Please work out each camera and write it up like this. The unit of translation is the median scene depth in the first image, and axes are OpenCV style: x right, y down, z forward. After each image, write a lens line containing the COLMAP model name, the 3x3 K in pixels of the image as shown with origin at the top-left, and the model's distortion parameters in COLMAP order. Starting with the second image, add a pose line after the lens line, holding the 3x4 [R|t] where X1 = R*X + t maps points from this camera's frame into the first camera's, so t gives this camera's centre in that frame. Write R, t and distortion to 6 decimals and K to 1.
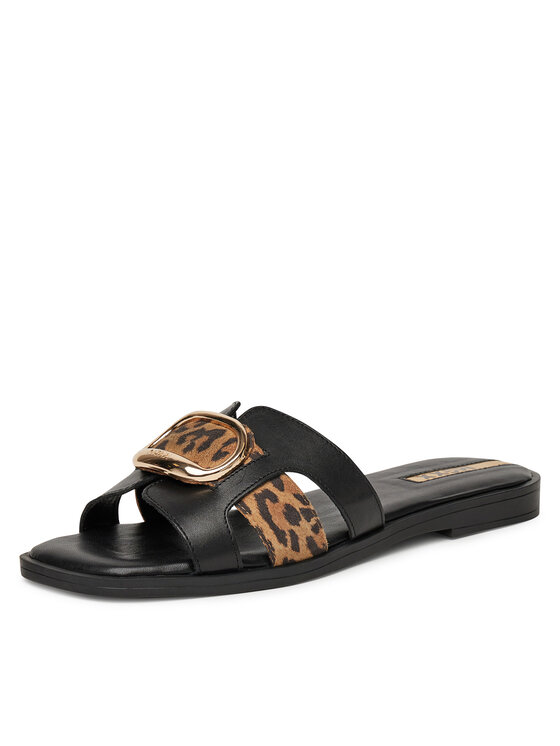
lens RADIAL K [[2191.9, 0, 280.0], [0, 2191.9, 373.0], [0, 0, 1]] dist [-0.008603, 0.077070]
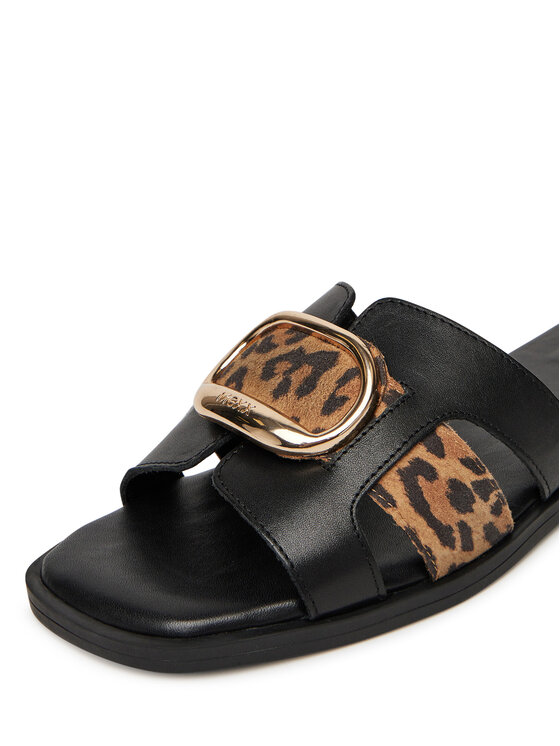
lens RADIAL K [[1045.3, 0, 280.0], [0, 1045.3, 373.0], [0, 0, 1]] dist [0.012465, 0.002600]
pose [[0.997482, -0.062280, -0.033931, -0.032174], [0.067866, 0.977115, 0.201593, -0.029701], [0.020600, -0.203388, 0.978881, 0.722578]]
